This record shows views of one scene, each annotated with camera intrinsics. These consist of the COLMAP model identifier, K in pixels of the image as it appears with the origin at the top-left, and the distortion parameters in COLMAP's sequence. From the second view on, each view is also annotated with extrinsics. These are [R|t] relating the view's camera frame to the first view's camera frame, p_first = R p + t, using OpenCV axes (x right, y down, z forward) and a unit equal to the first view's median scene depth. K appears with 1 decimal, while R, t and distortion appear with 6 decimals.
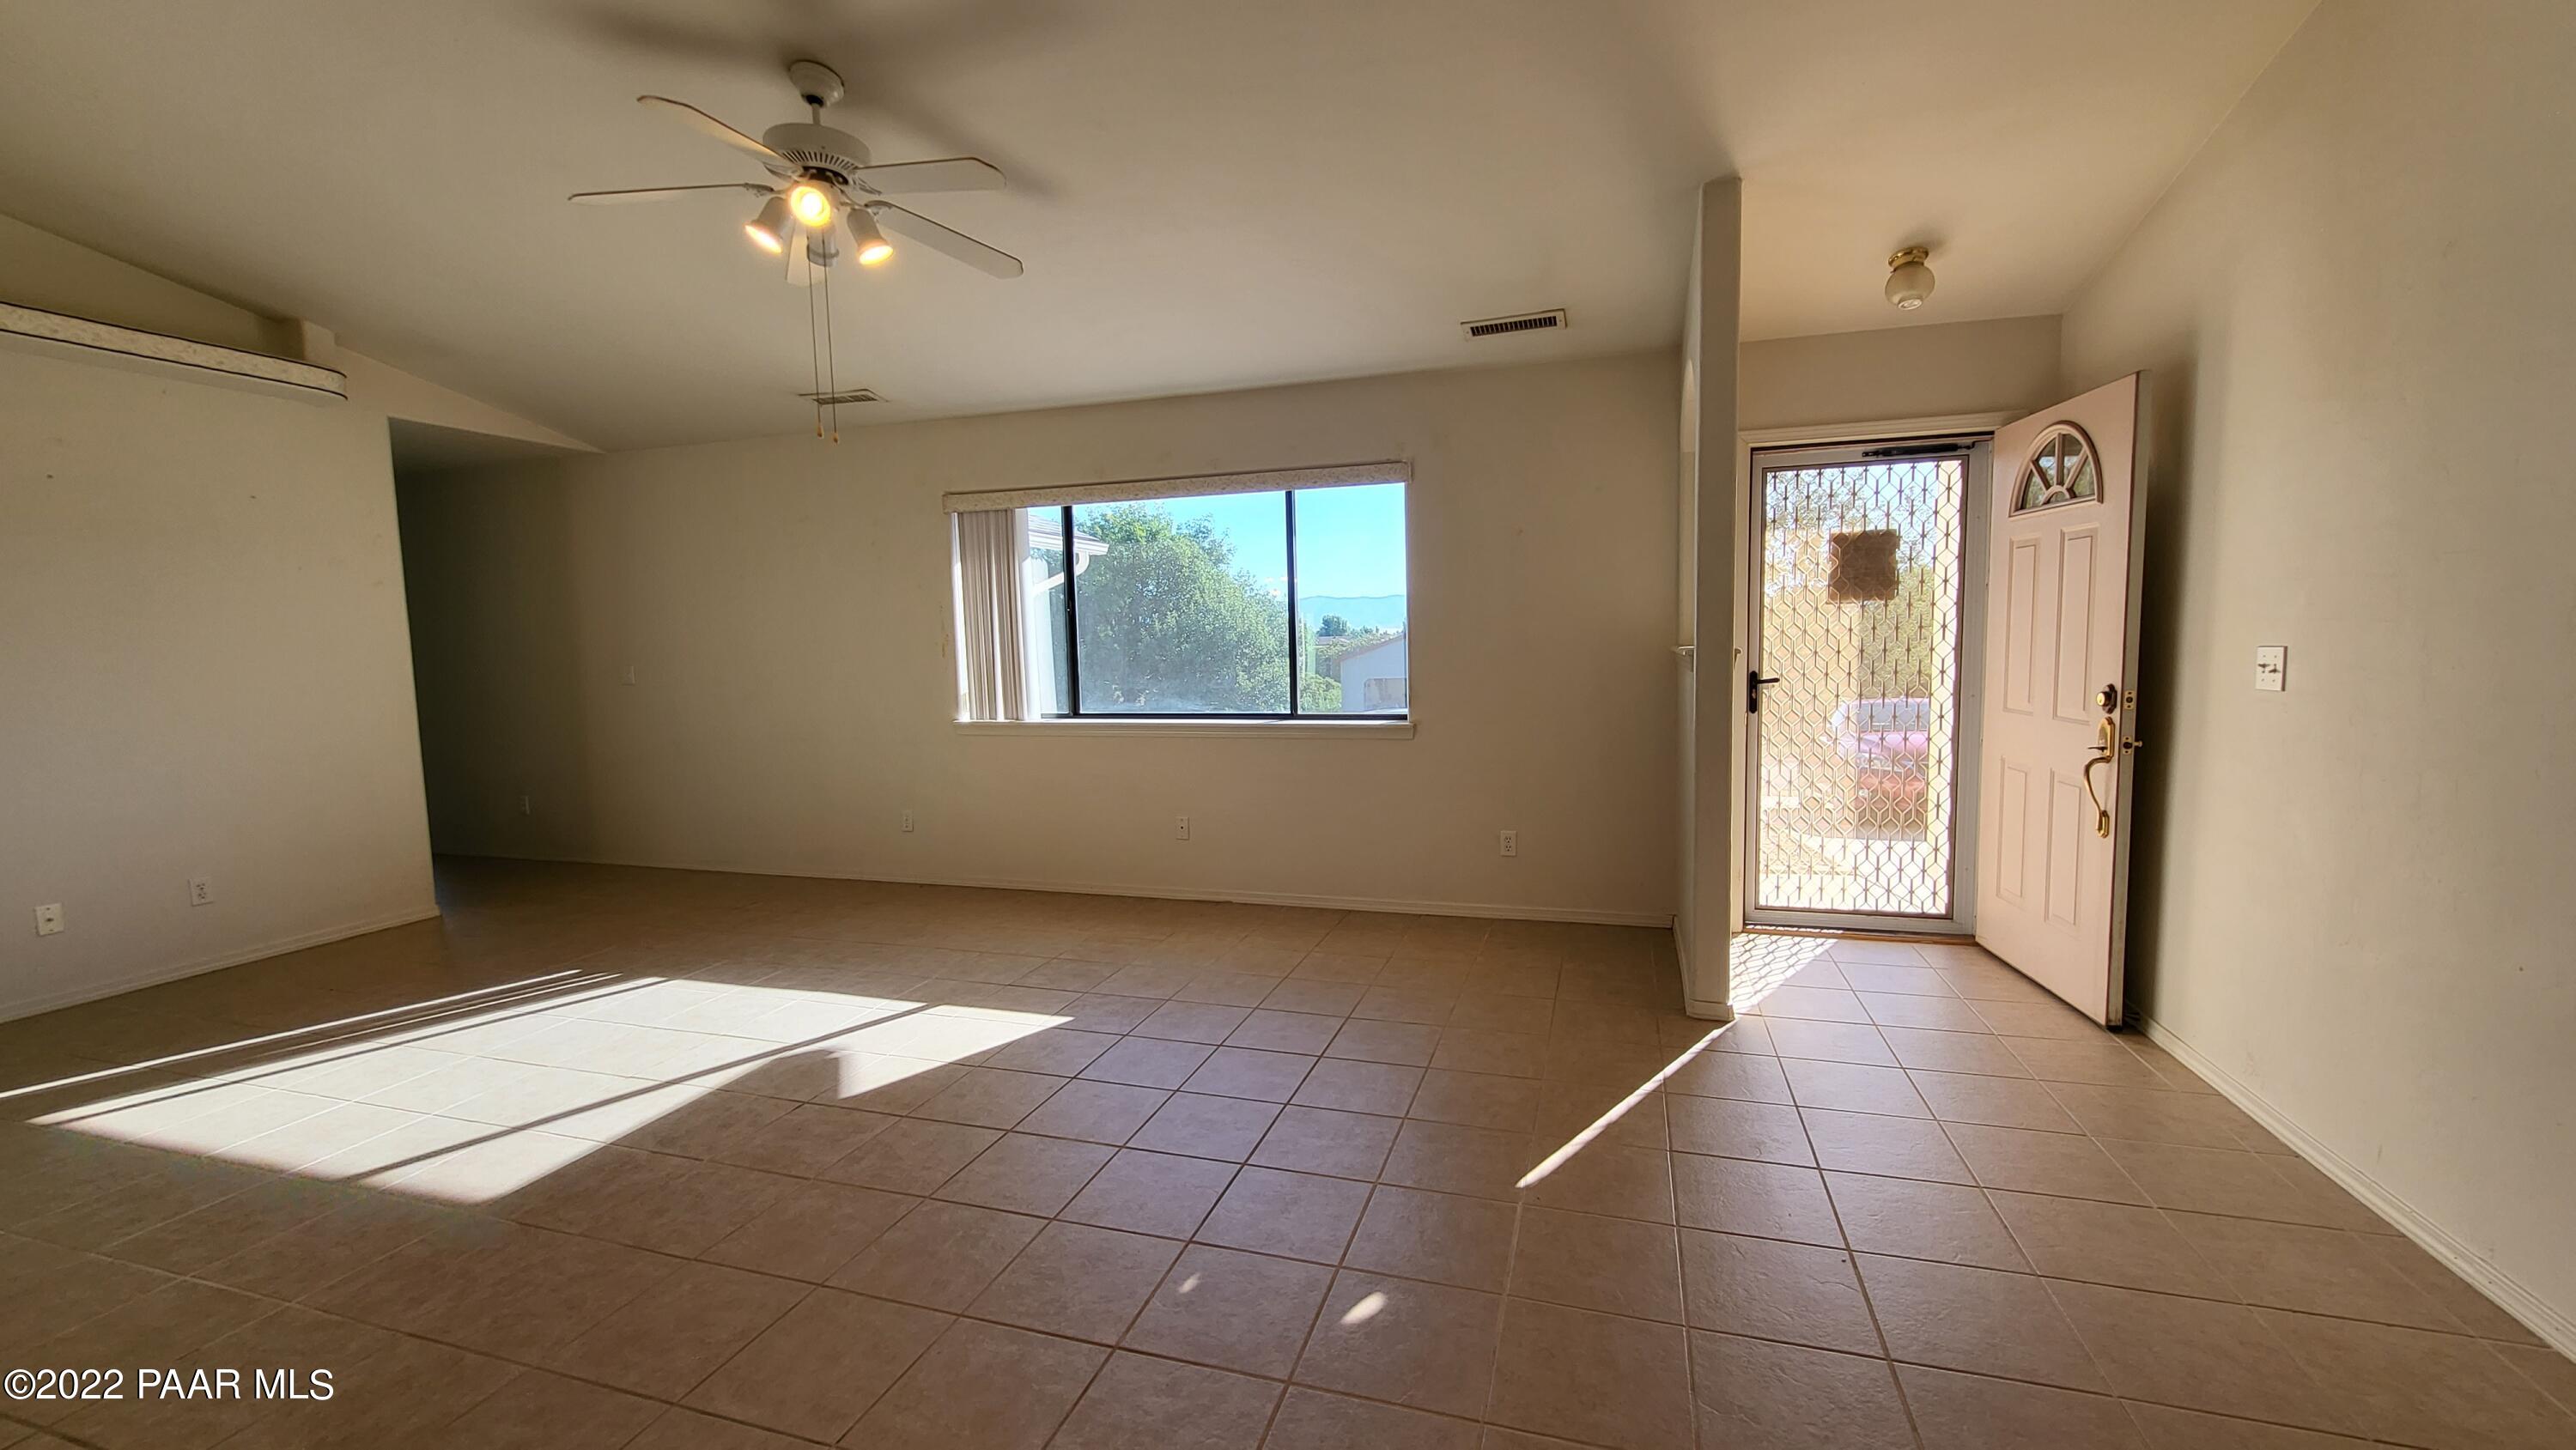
lens RADIAL K [[1021.9, 0, 1297.4], [0, 1021.9, 721.0], [0, 0, 1]] dist [0.000209, -0.000178]
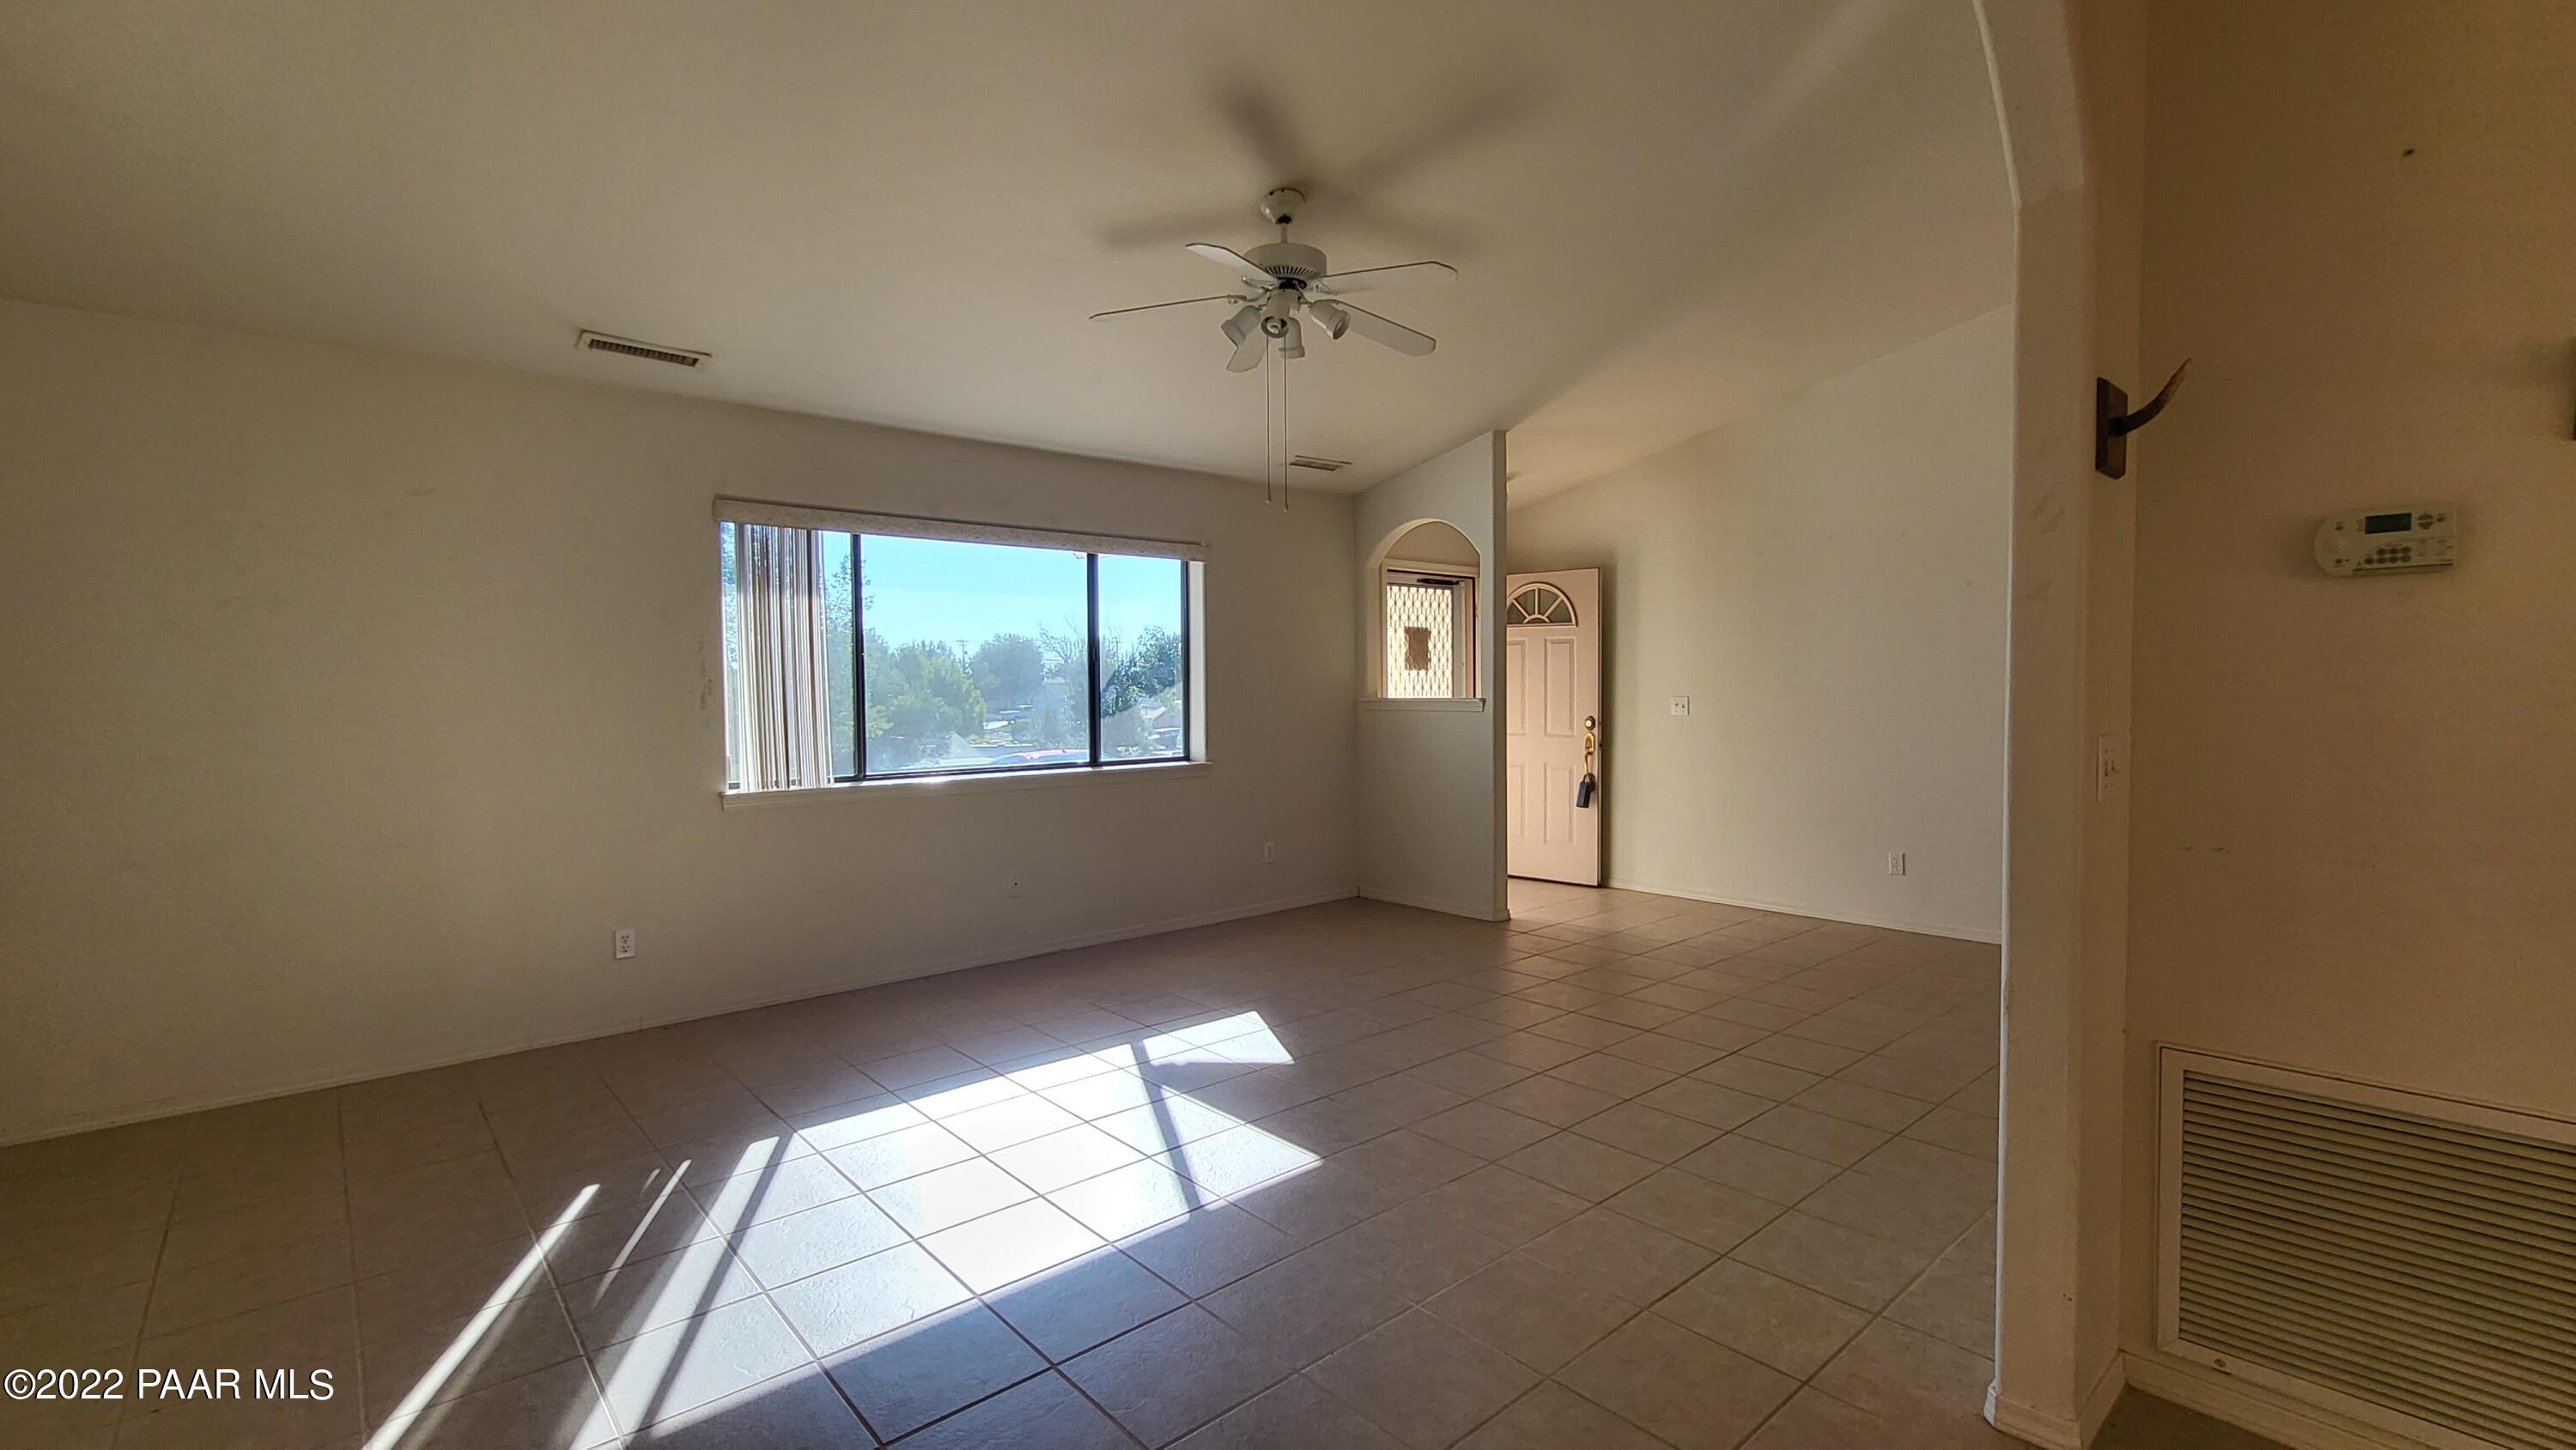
lens RADIAL K [[1126.4, 0, 1312.9], [0, 1126.4, 719.7], [0, 0, 1]] dist [0.000518, -0.000202]
pose [[0.509835, -0.009329, 0.860221, -1.063606], [0.070689, 0.997014, -0.031083, 0.002421], [-0.857363, 0.076656, 0.508973, 0.249772]]
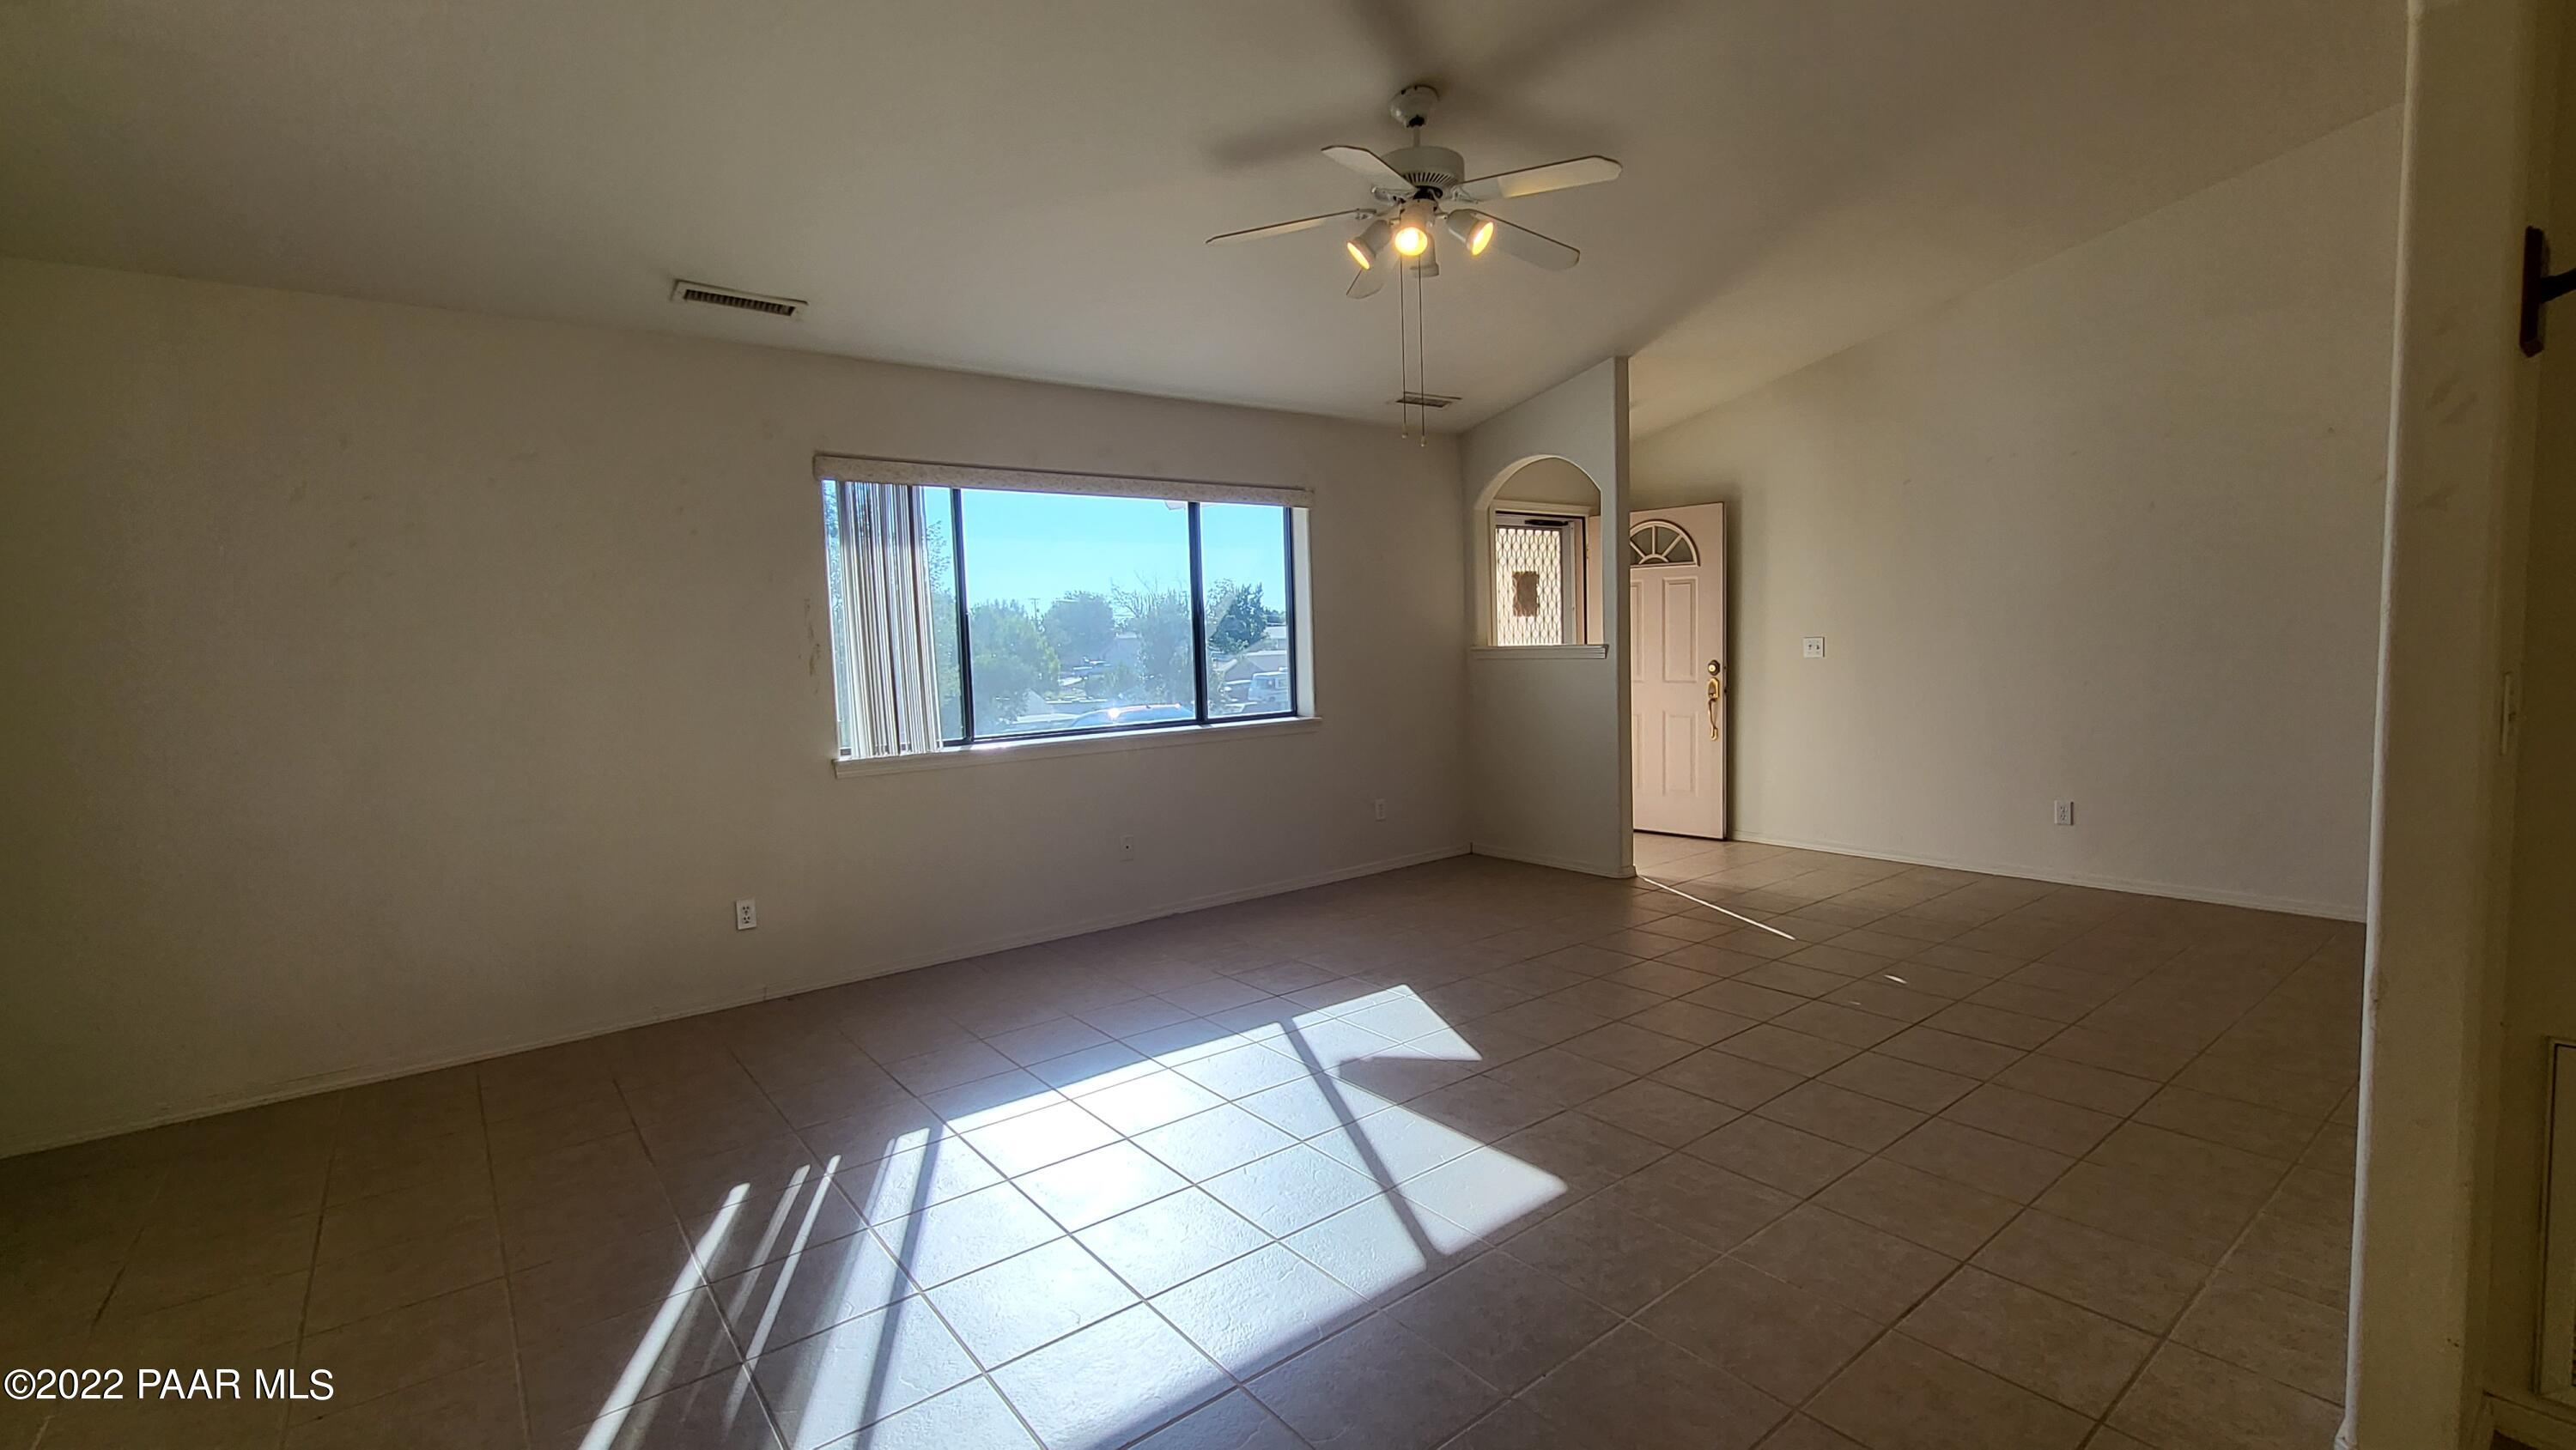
lens RADIAL K [[1126.4, 0, 1312.9], [0, 1126.4, 719.7], [0, 0, 1]] dist [0.000518, -0.000202]
pose [[0.561061, -0.057296, 0.825789, -1.040578], [0.090193, 0.995894, 0.007819, -0.006183], [-0.822846, 0.070094, 0.563925, 0.325264]]
